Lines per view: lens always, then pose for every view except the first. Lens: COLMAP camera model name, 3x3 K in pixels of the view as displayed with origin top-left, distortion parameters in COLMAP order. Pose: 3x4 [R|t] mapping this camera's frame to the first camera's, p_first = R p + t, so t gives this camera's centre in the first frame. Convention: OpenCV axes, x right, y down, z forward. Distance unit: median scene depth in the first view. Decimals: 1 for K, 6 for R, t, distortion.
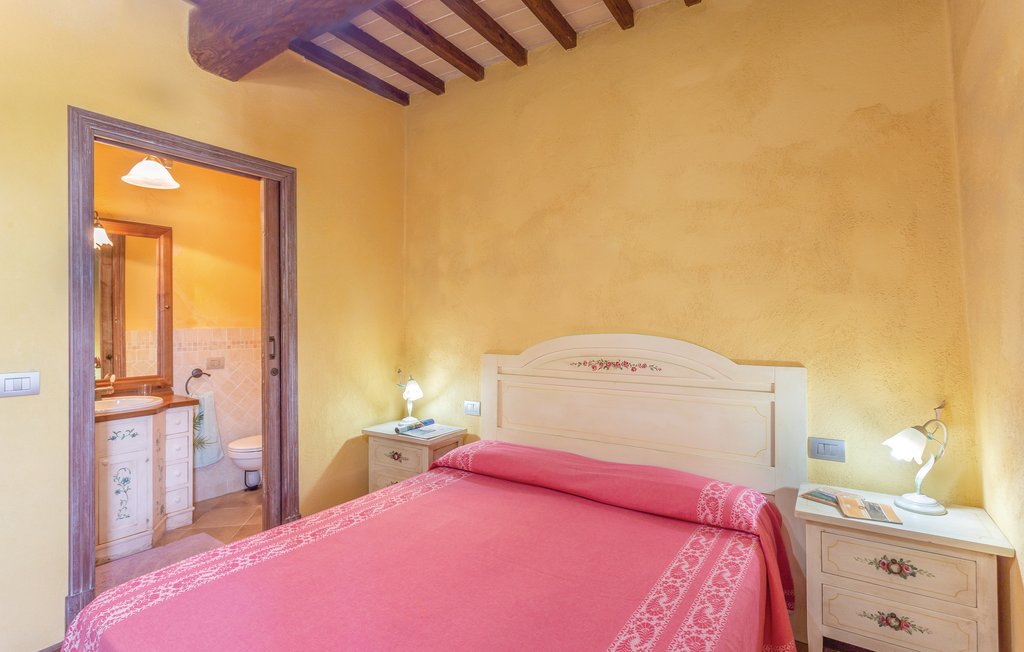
lens RADIAL K [[498.2, 0, 514.8], [0, 498.2, 321.2], [0, 0, 1]] dist [0.004645, 0.000566]
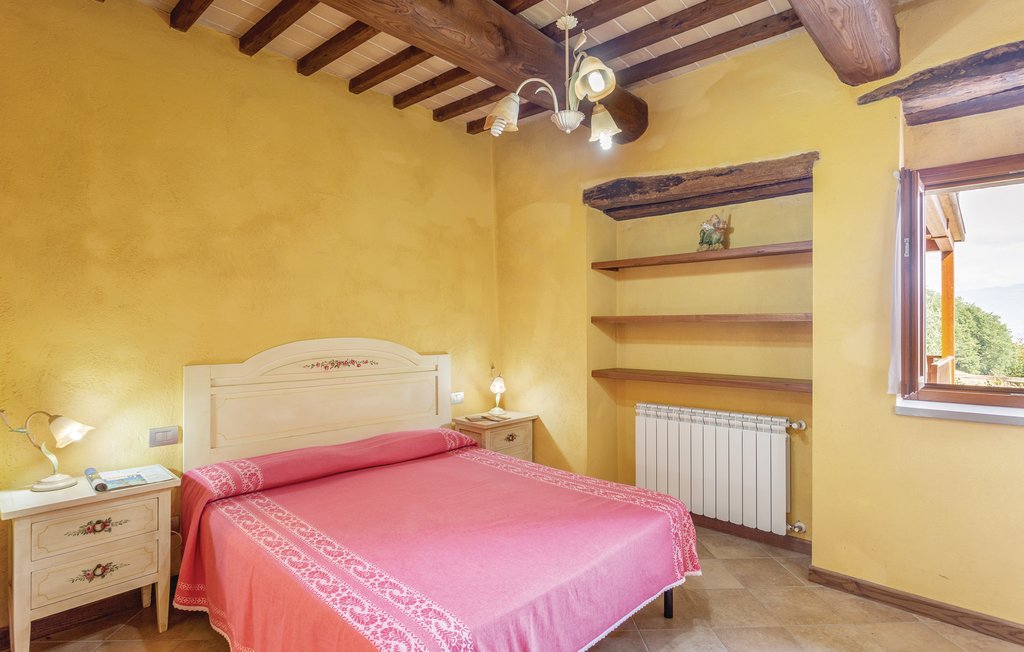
lens RADIAL K [[530.8, 0, 512.0], [0, 530.8, 326.0], [0, 0, 1]] dist [-0.001519, -0.000106]
pose [[0.155926, 0.003707, 0.987762, -1.025649], [-0.006574, 0.999975, -0.002715, -0.002602], [-0.987747, -0.006070, 0.155946, 0.401737]]
